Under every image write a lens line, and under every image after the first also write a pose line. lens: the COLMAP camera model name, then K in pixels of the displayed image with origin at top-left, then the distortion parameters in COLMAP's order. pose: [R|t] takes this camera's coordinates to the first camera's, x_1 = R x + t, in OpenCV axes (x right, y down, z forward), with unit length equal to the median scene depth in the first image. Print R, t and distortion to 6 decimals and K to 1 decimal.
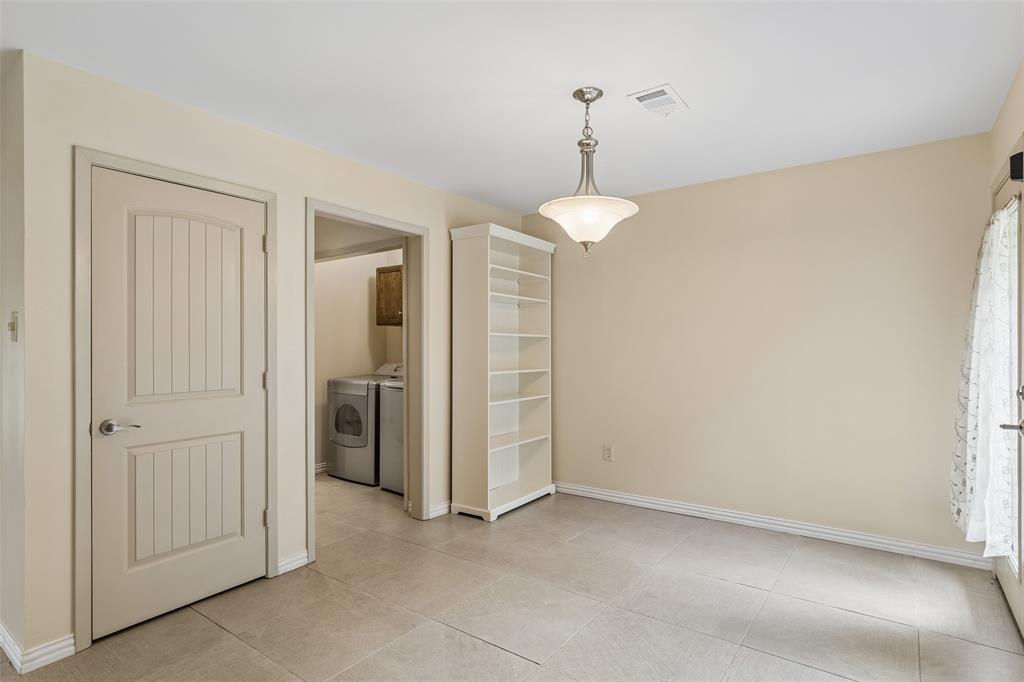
lens RADIAL K [[521.0, 0, 512.0], [0, 521.0, 341.0], [0, 0, 1]] dist [0.002585, 0.000046]
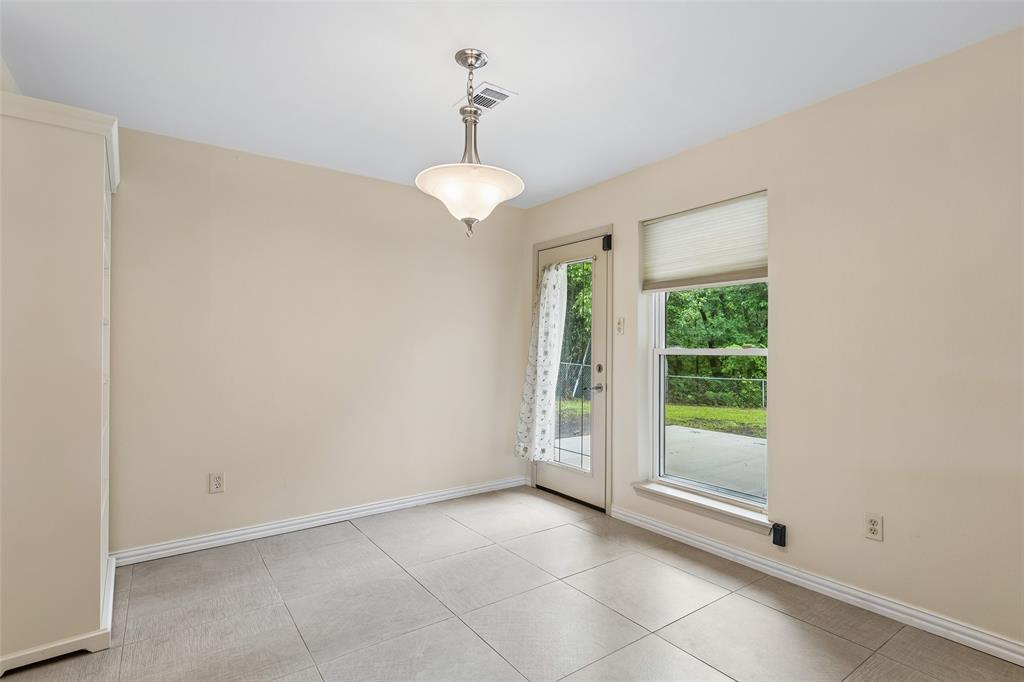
lens RADIAL K [[503.6, 0, 512.6], [0, 503.6, 345.1], [0, 0, 1]] dist [0.000186, -0.000015]
pose [[0.315124, 0.012000, 0.948975, -0.461000], [-0.010811, 0.999901, -0.009054, 0.021958], [-0.948989, -0.007406, 0.315222, 0.452295]]
